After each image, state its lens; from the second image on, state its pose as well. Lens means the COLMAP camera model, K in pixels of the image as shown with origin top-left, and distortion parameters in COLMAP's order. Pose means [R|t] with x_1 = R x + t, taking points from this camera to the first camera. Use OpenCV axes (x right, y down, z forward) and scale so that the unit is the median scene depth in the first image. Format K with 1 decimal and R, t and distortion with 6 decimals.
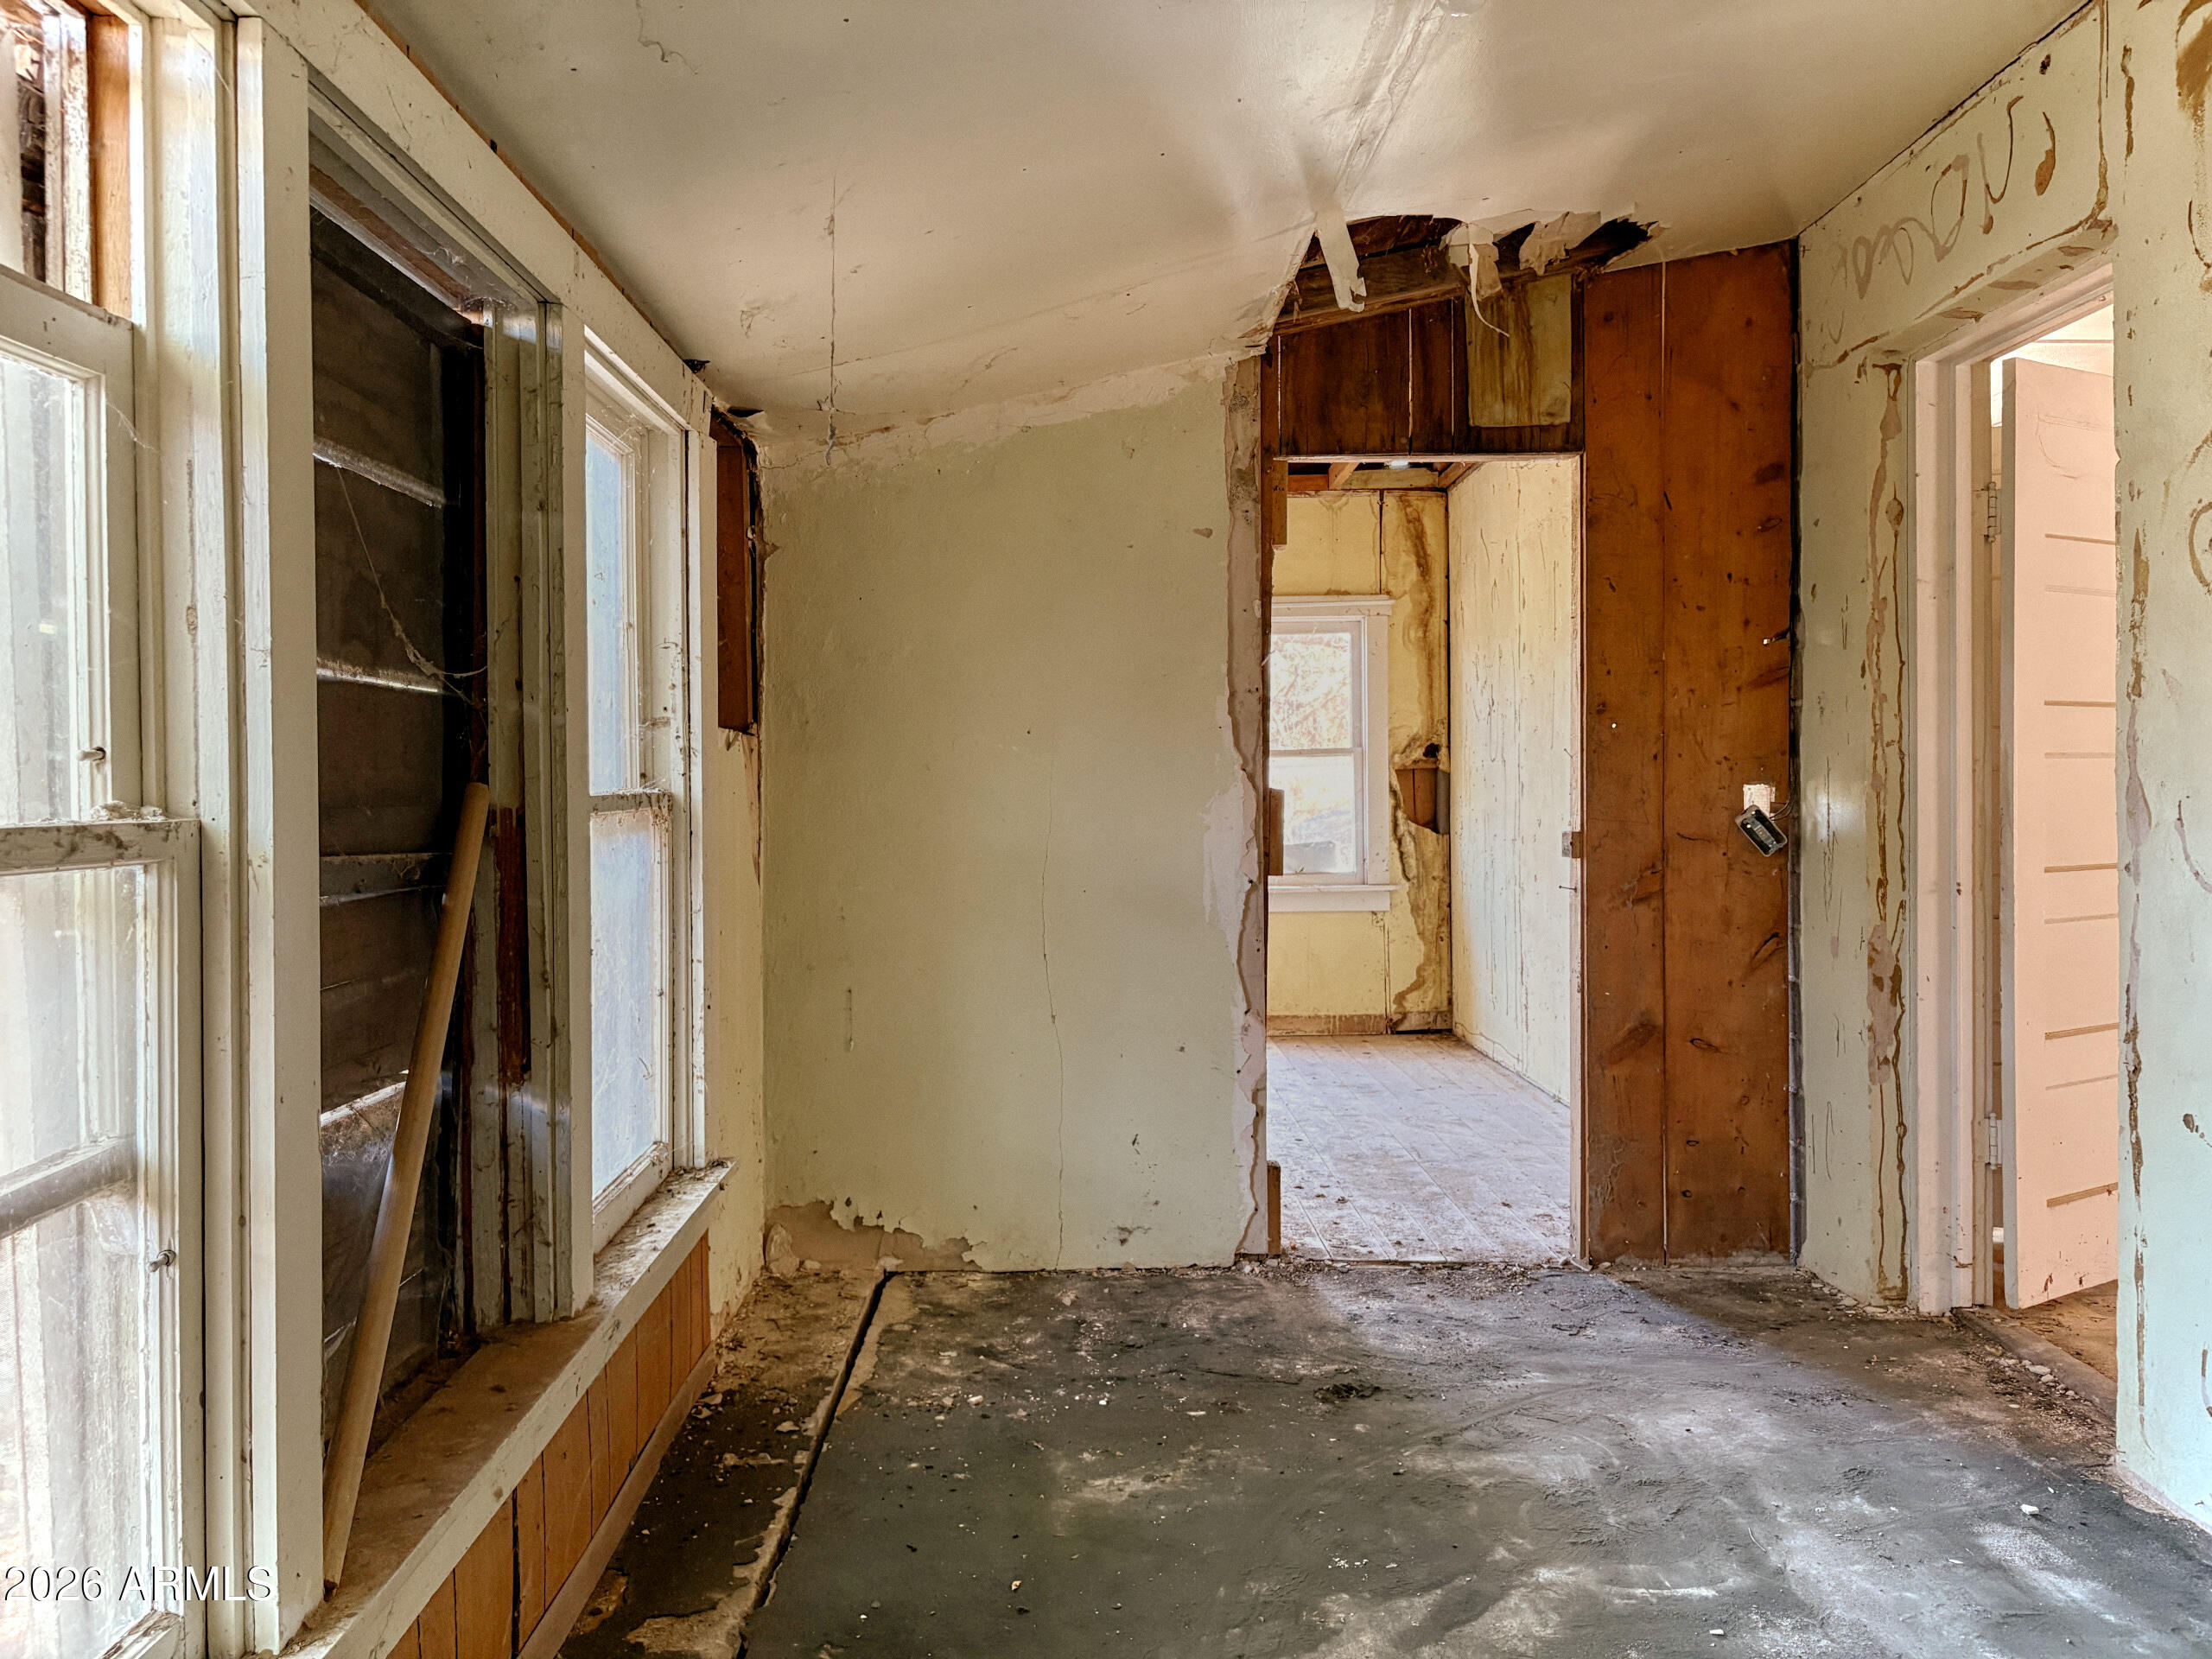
lens RADIAL K [[1699.1, 0, 1103.4], [0, 1699.1, 827.5], [0, 0, 1]] dist [0.056747, -0.114413]
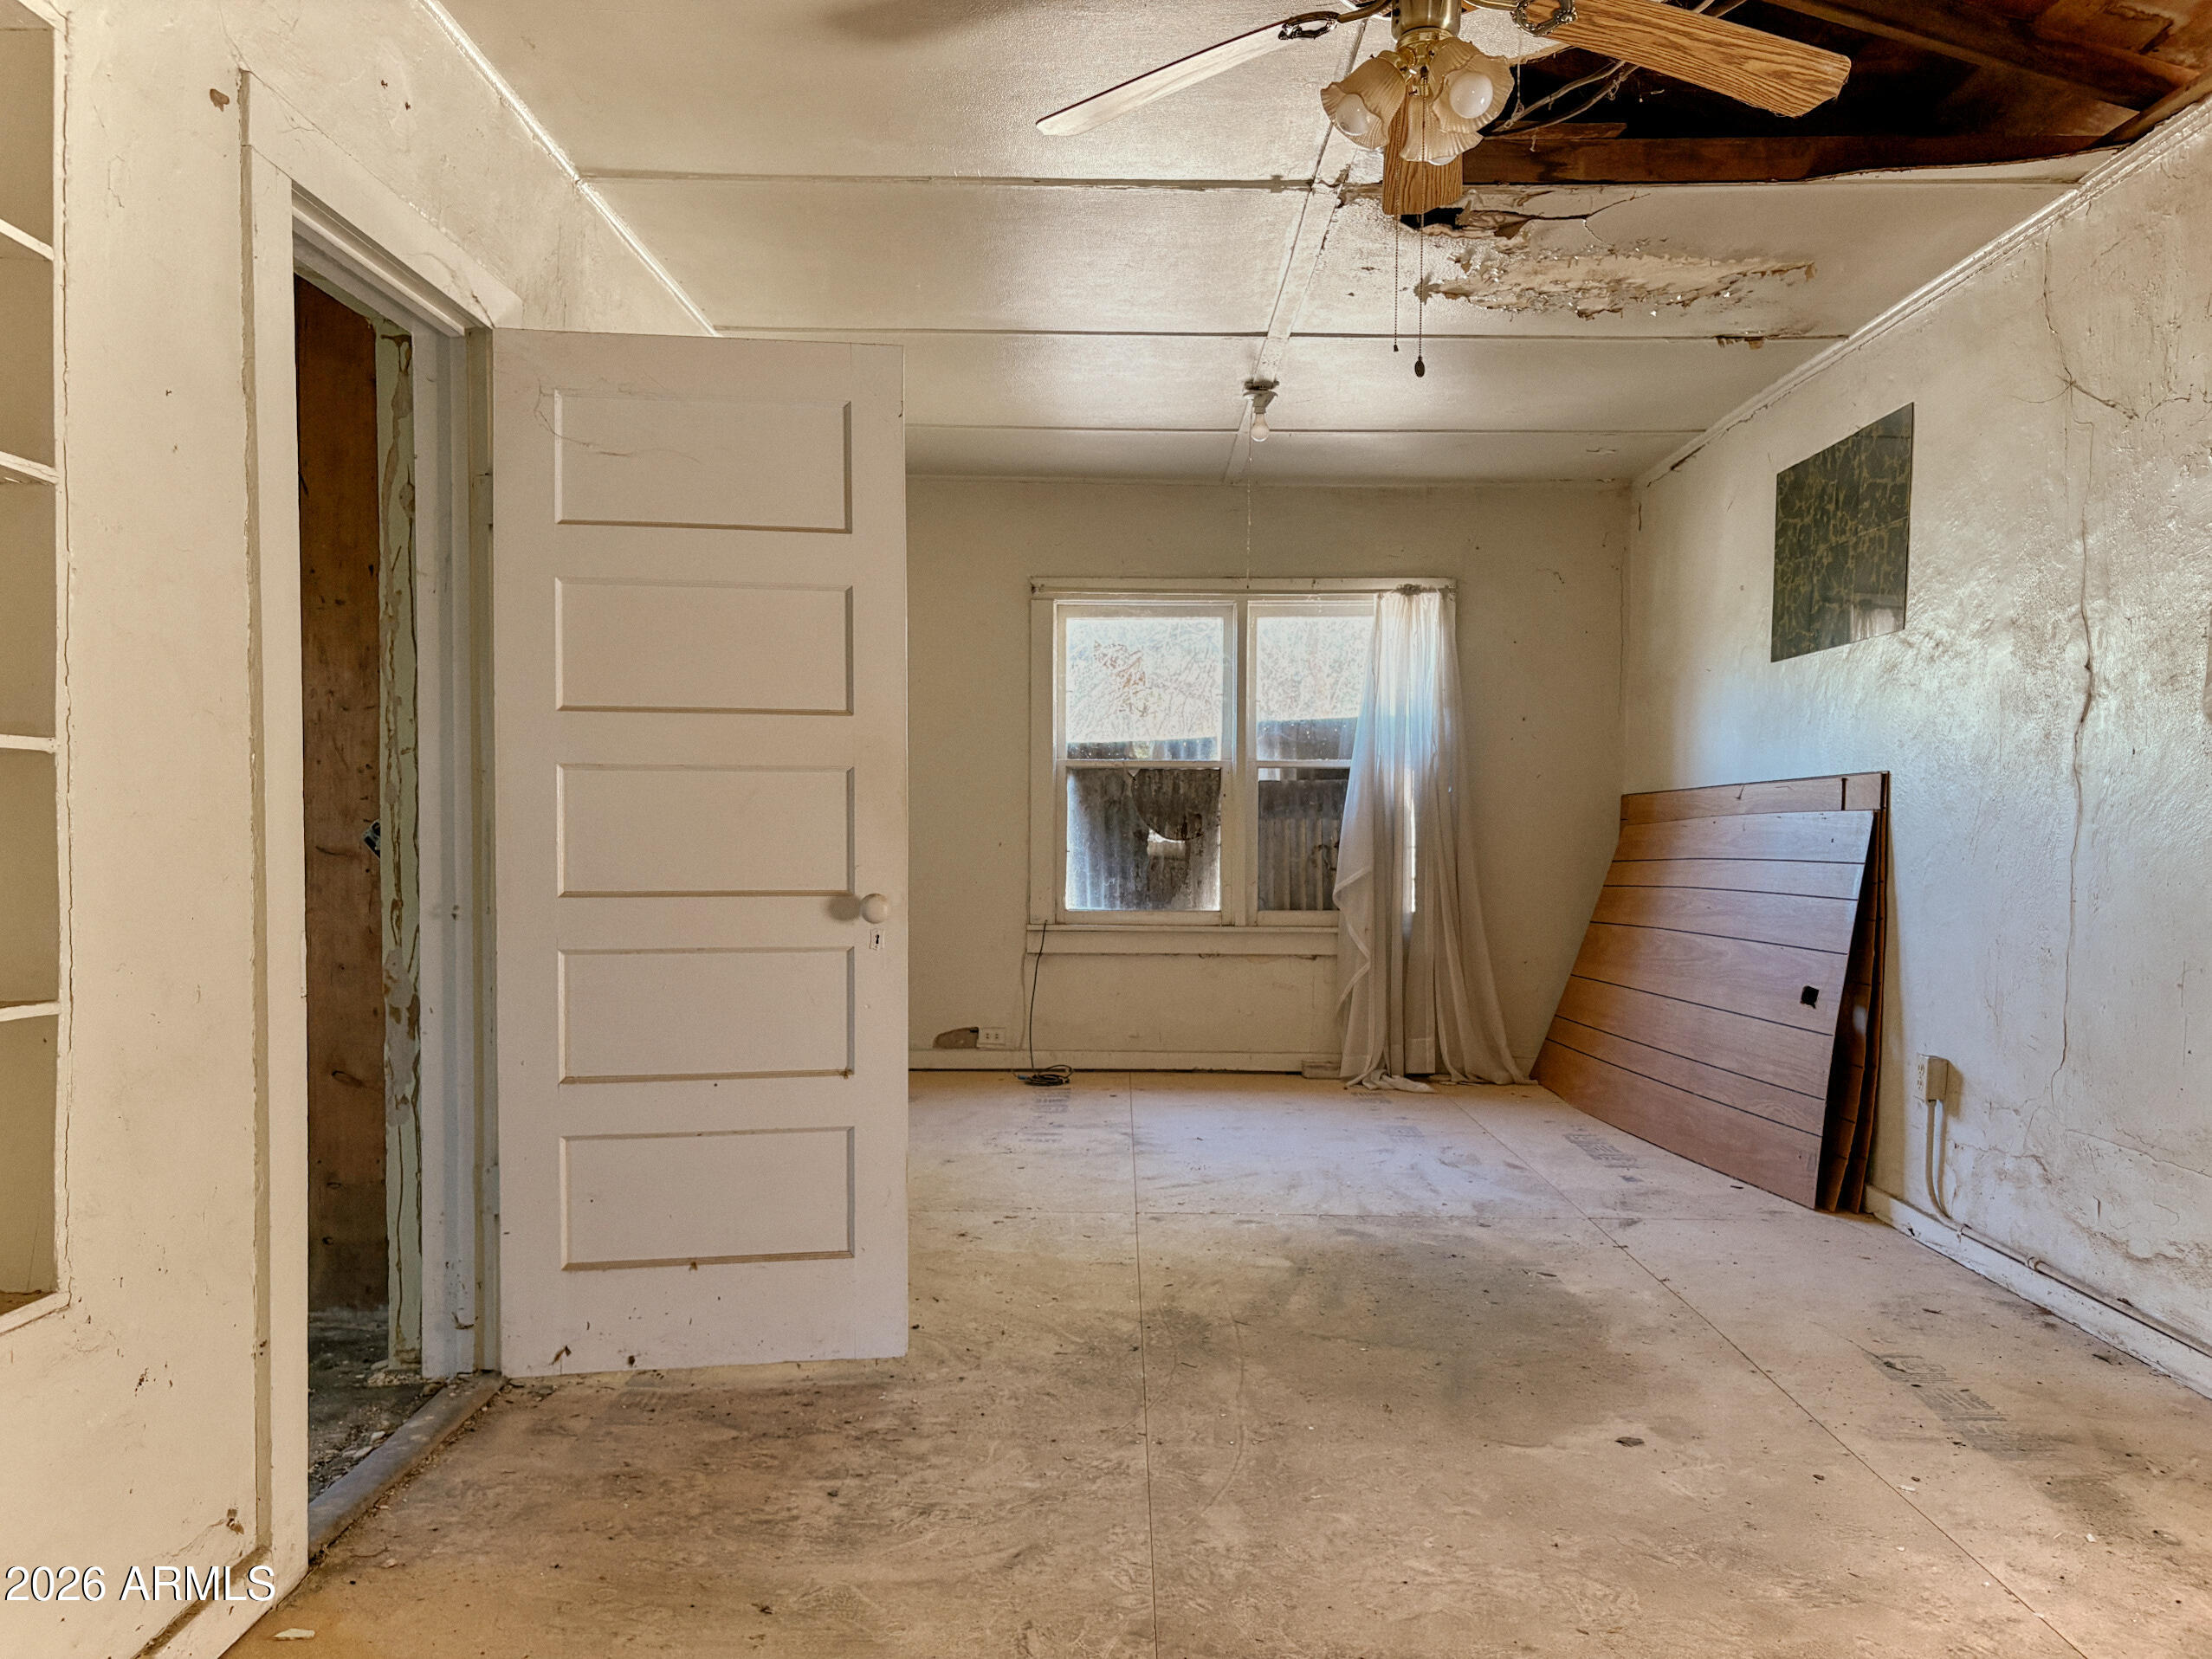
lens RADIAL K [[1698.8, 0, 1103.4], [0, 1698.8, 827.5], [0, 0, 1]] dist [0.056747, -0.114413]
pose [[0.999650, 0.015983, -0.021088, 0.845252], [-0.016207, 0.999814, -0.010480, -0.004823], [0.020917, 0.010818, 0.999723, 0.098234]]
